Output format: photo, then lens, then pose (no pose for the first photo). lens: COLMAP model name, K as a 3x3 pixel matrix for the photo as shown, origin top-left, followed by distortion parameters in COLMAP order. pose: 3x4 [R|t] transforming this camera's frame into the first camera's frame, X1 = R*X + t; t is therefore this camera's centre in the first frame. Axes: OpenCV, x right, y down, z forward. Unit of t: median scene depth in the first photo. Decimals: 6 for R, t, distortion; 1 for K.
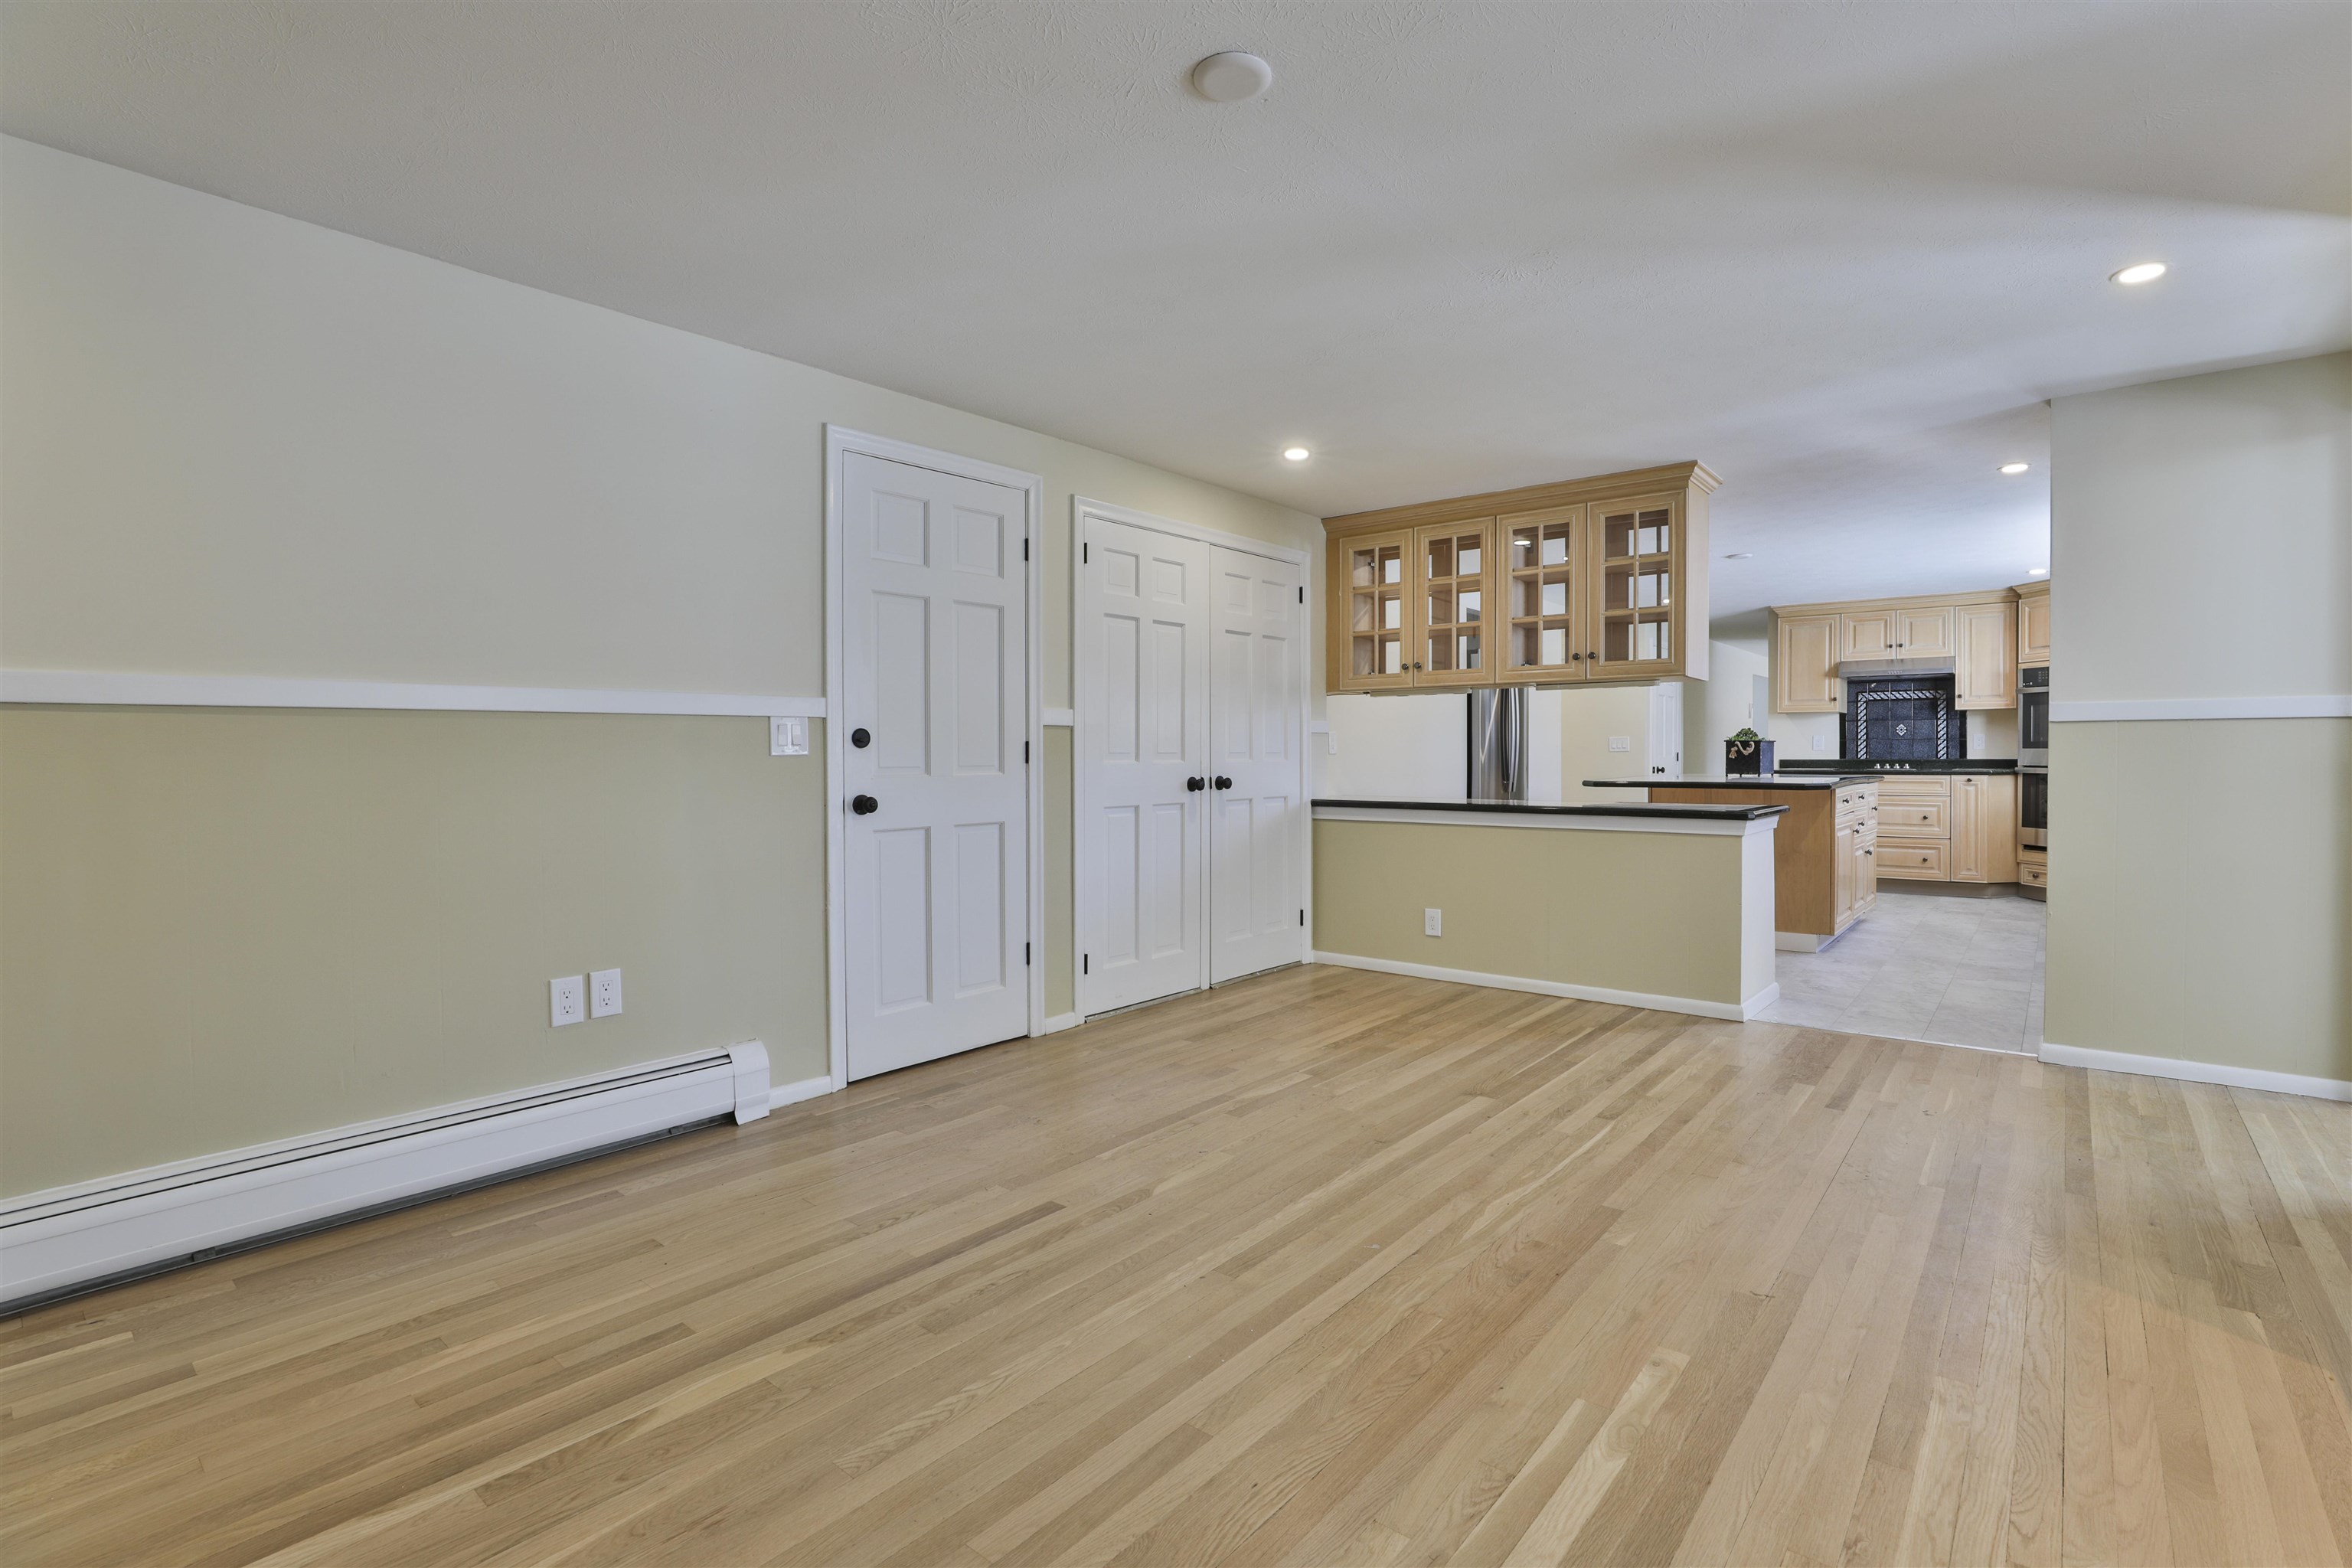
lens RADIAL K [[1114.6, 0, 1191.8], [0, 1114.6, 780.8], [0, 0, 1]] dist [-0.047207, 0.018146]
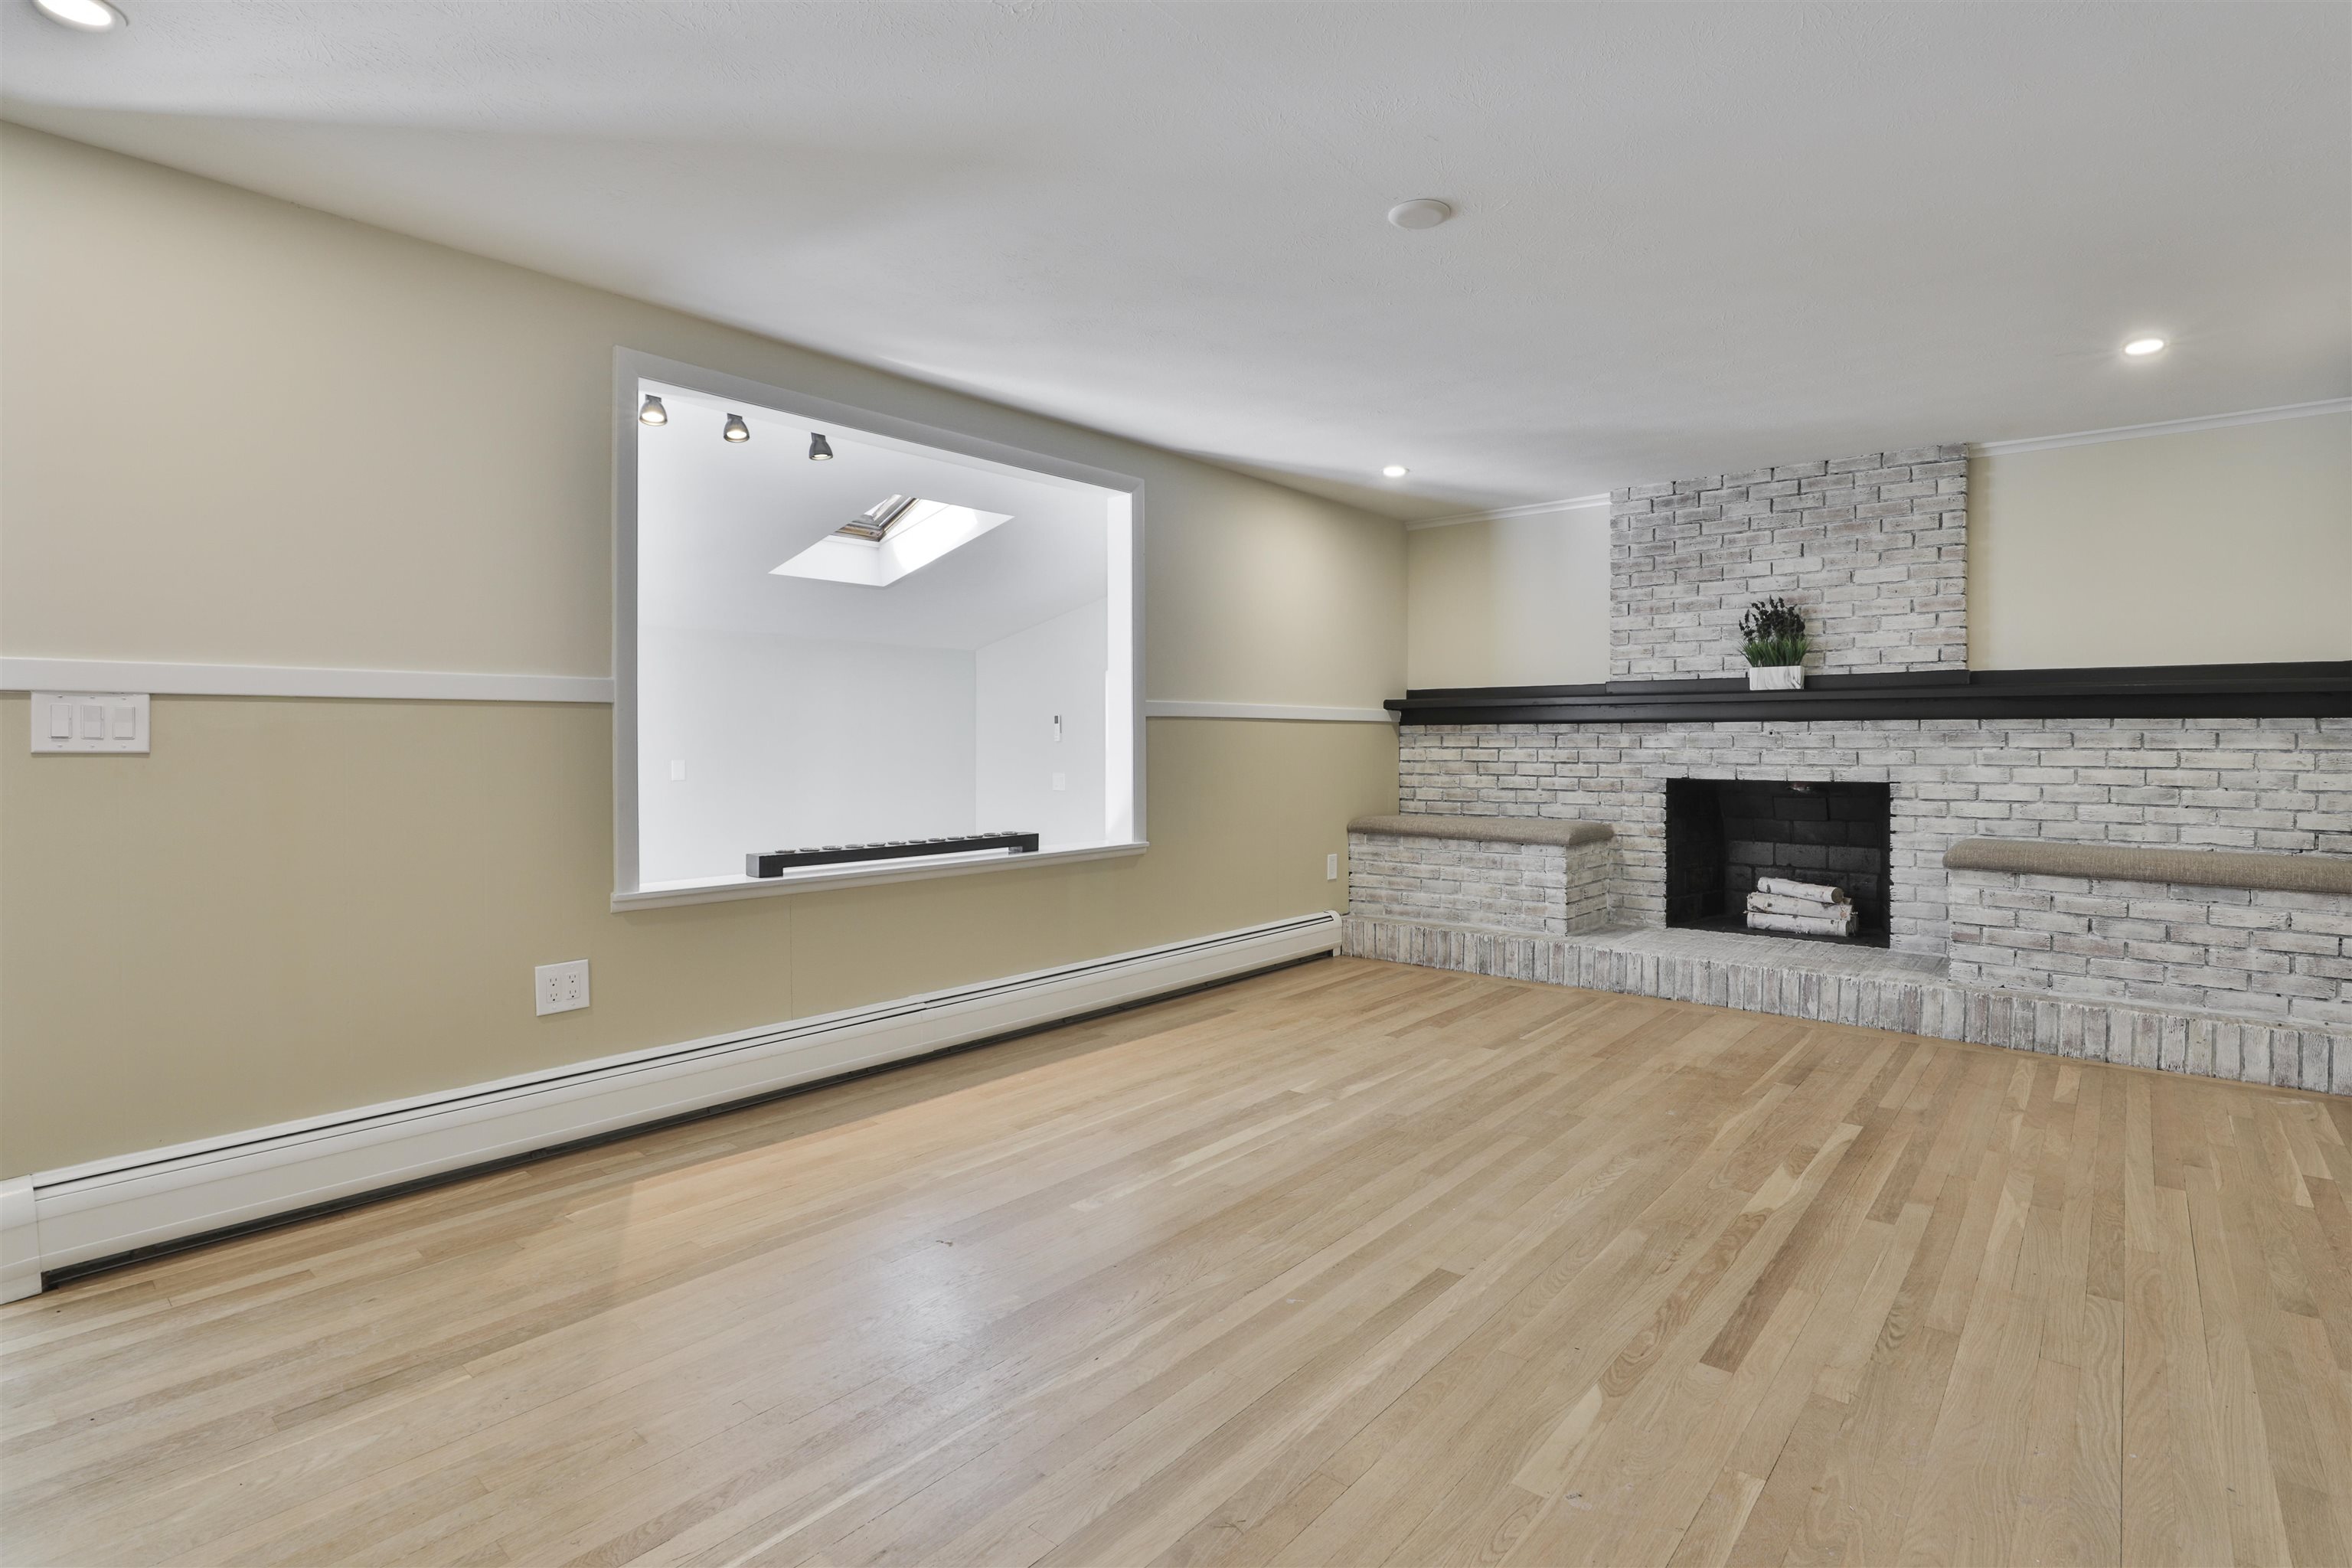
lens RADIAL K [[1109.2, 0, 1188.0], [0, 1109.2, 745.3], [0, 0, 1]] dist [-0.046516, 0.014589]
pose [[-0.999393, 0.004059, 0.034588, 0.178010], [0.005010, 0.999611, 0.027442, -0.040578], [-0.034463, 0.027599, -0.999025, 1.538970]]
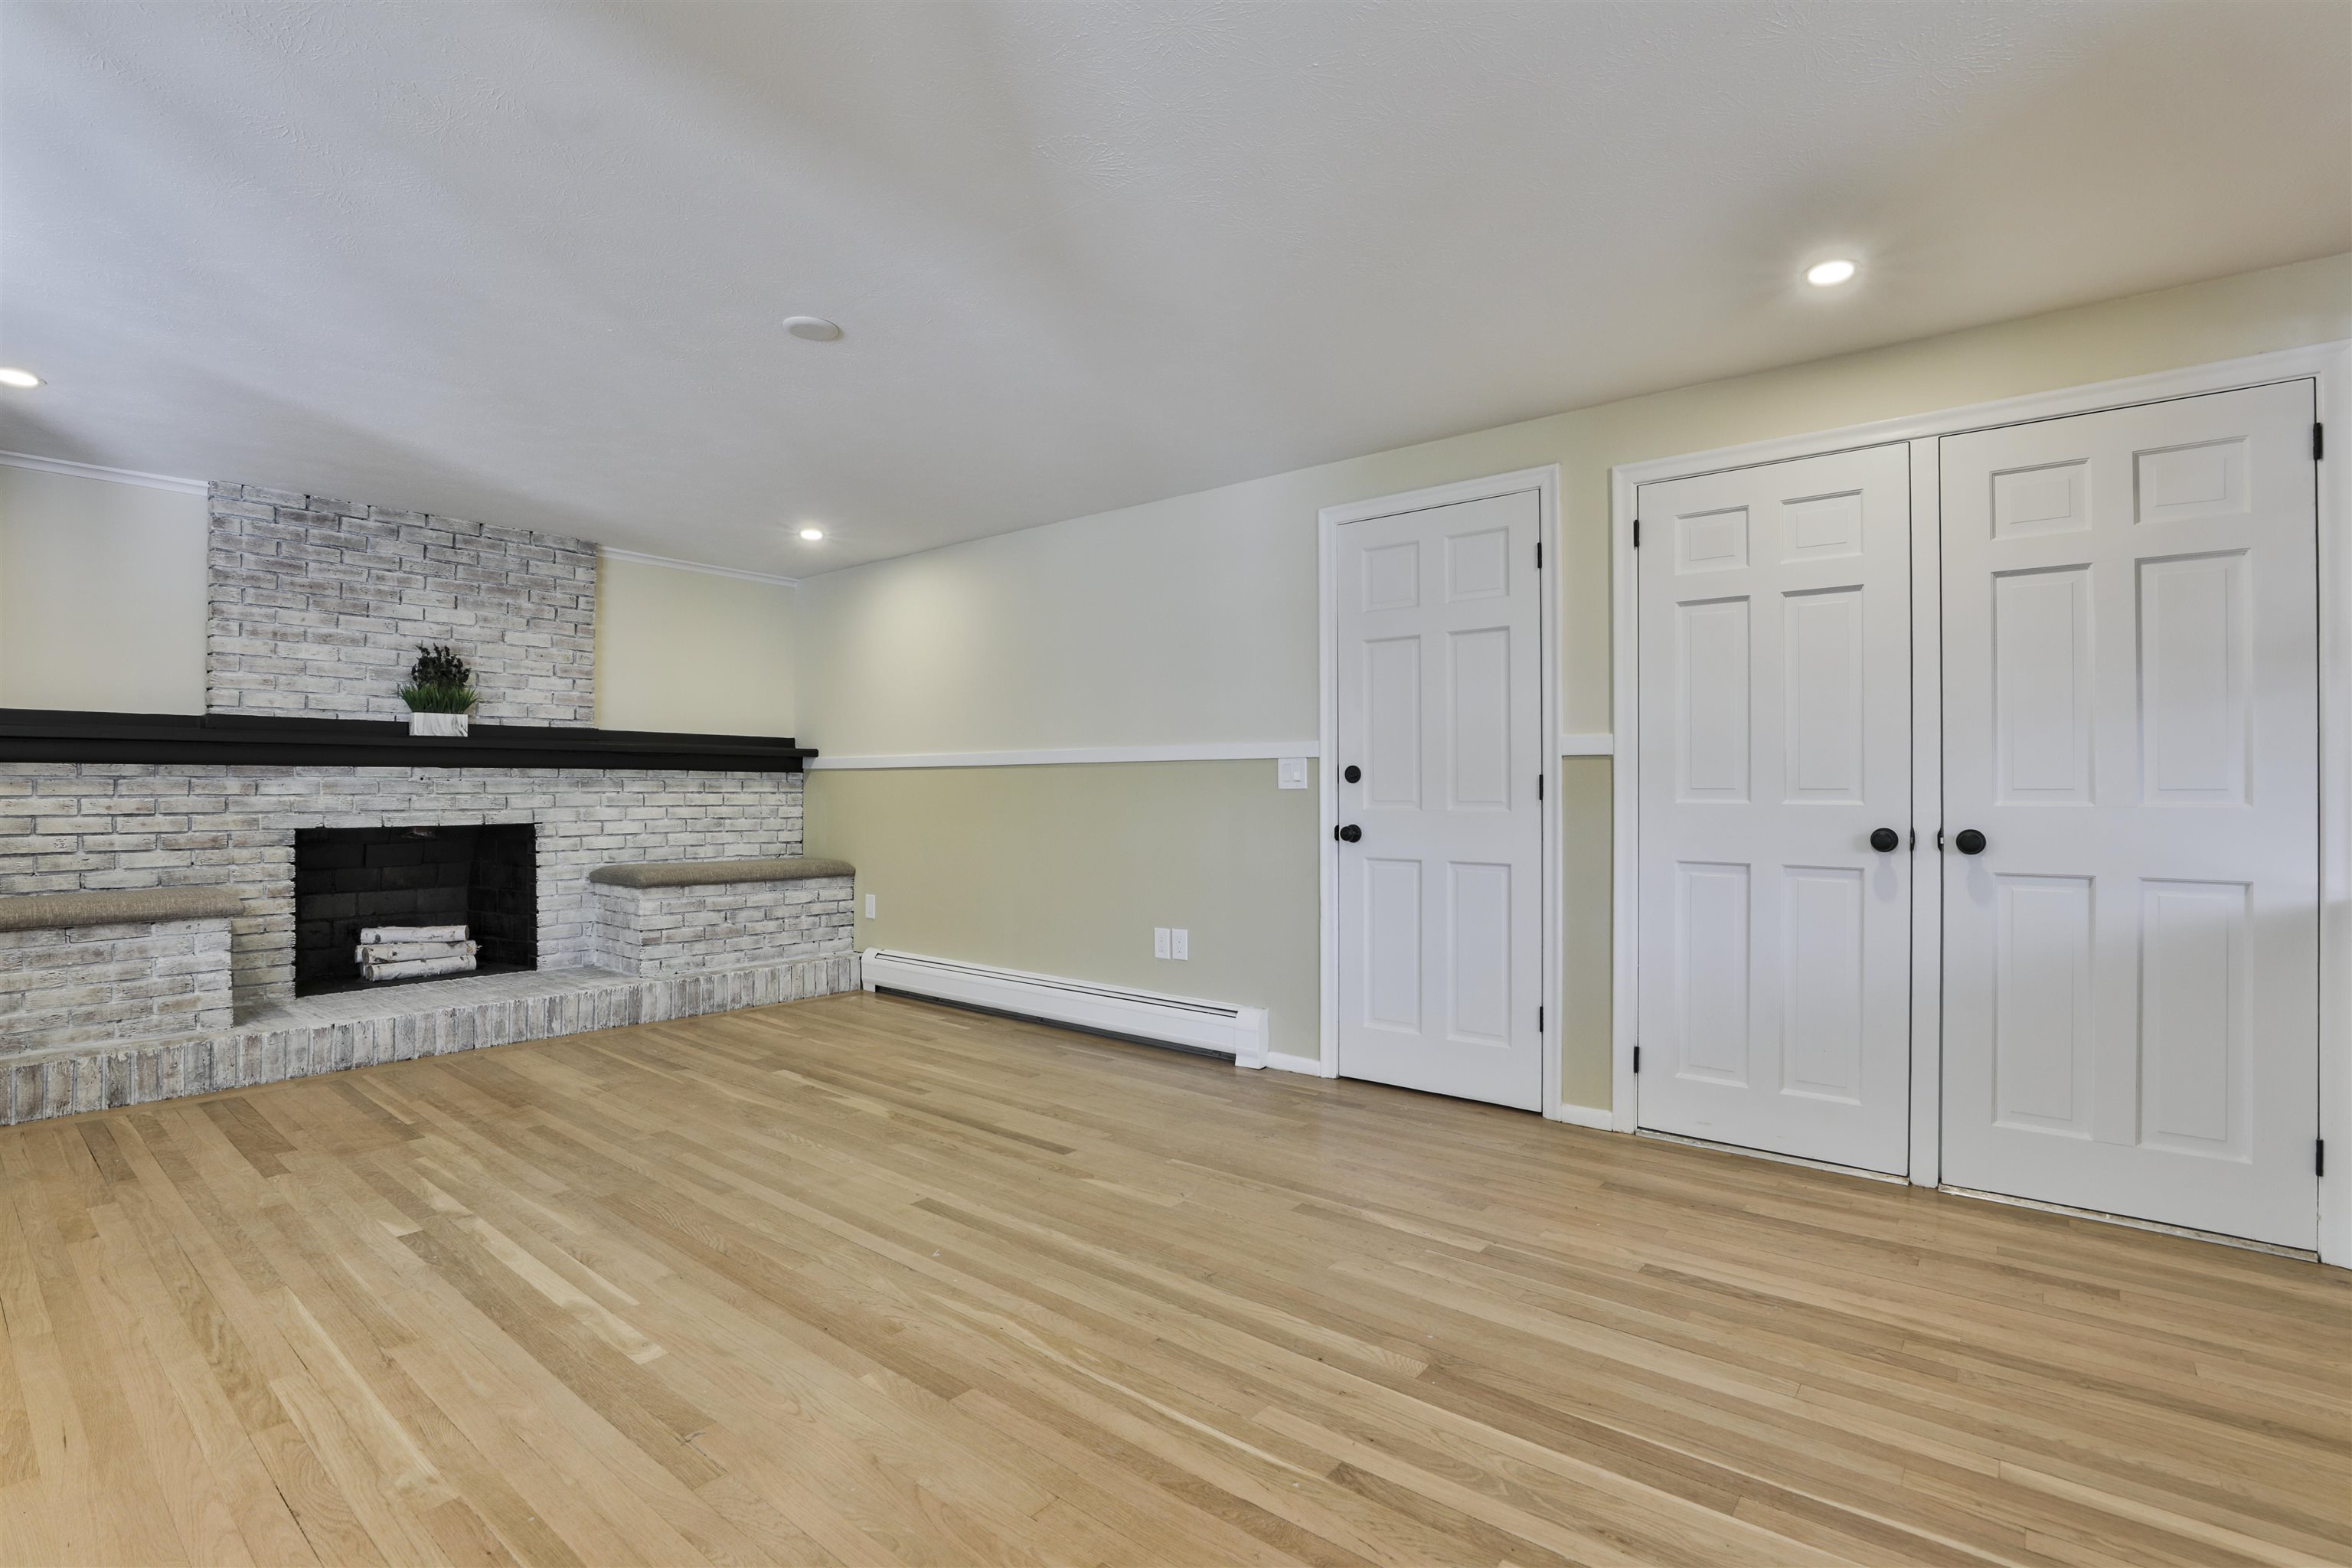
lens RADIAL K [[1114.6, 0, 1191.8], [0, 1114.6, 780.8], [0, 0, 1]] dist [-0.047207, 0.018146]
pose [[-0.011680, -0.001426, -0.999931, 1.007322], [-0.024082, 0.999709, -0.001145, -0.031884], [0.999642, 0.024067, -0.011711, 1.026311]]
